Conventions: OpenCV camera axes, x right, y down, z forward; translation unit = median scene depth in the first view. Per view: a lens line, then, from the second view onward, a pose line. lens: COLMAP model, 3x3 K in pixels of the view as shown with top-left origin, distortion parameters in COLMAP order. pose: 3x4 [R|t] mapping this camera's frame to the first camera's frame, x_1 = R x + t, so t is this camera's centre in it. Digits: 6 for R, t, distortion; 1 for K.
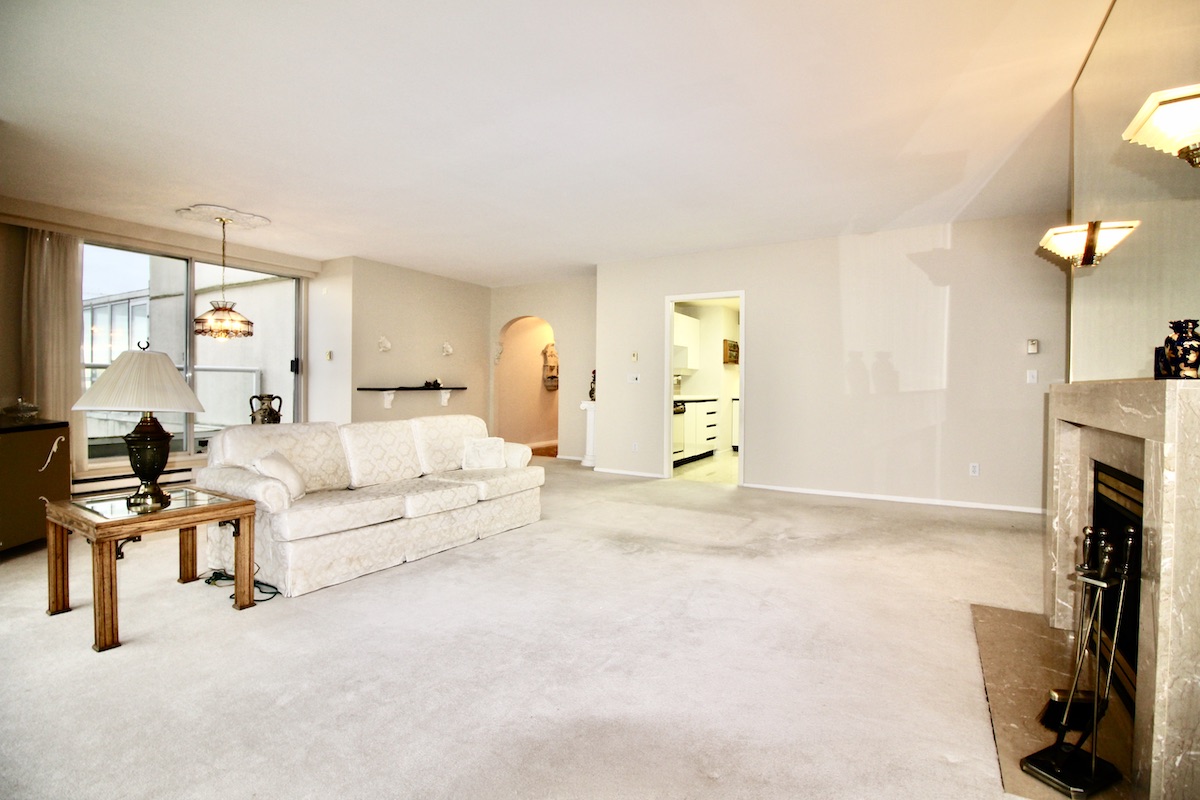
lens RADIAL K [[567.0, 0, 600.0], [0, 567.0, 400.0], [0, 0, 1]] dist [-0.026723, -0.000038]
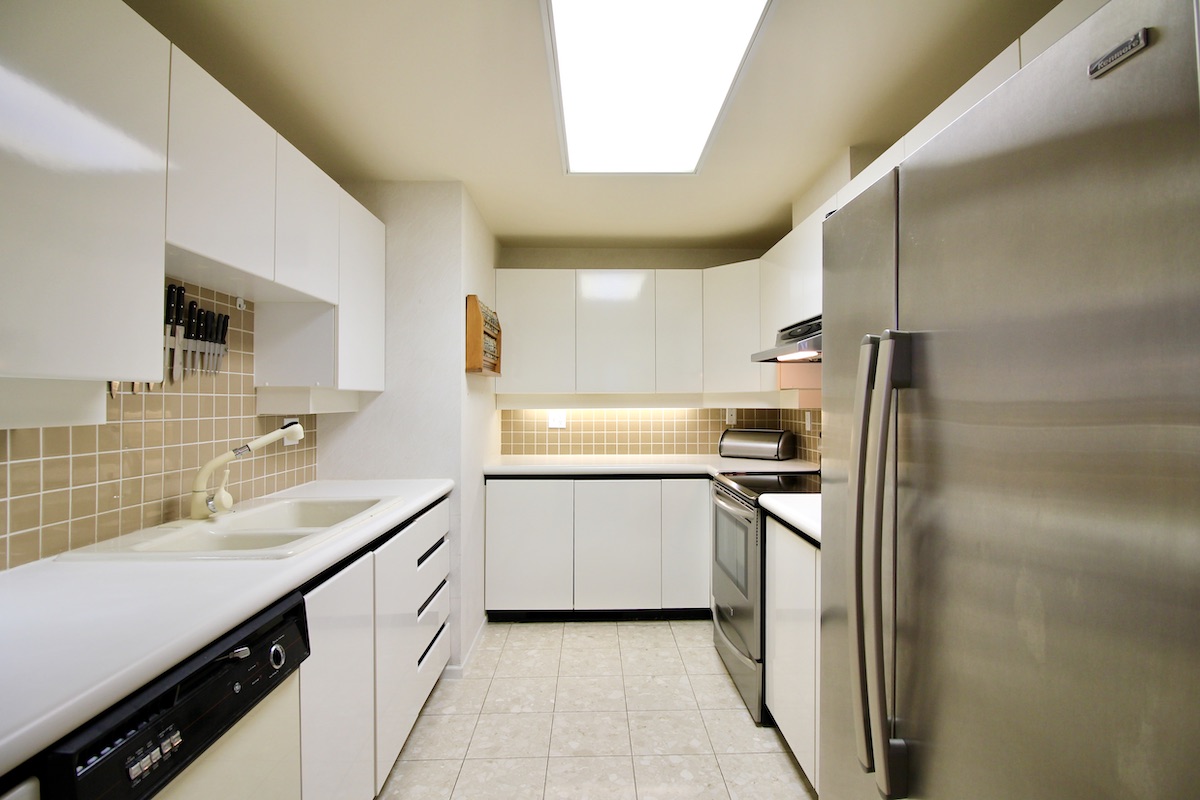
lens RADIAL K [[567.0, 0, 600.0], [0, 567.0, 400.0], [0, 0, 1]] dist [-0.026723, -0.000038]
pose [[0.855831, -0.001302, 0.517254, 0.117630], [0.012707, 0.999748, -0.018509, -0.042218], [-0.517100, 0.022413, 0.855632, 0.685690]]
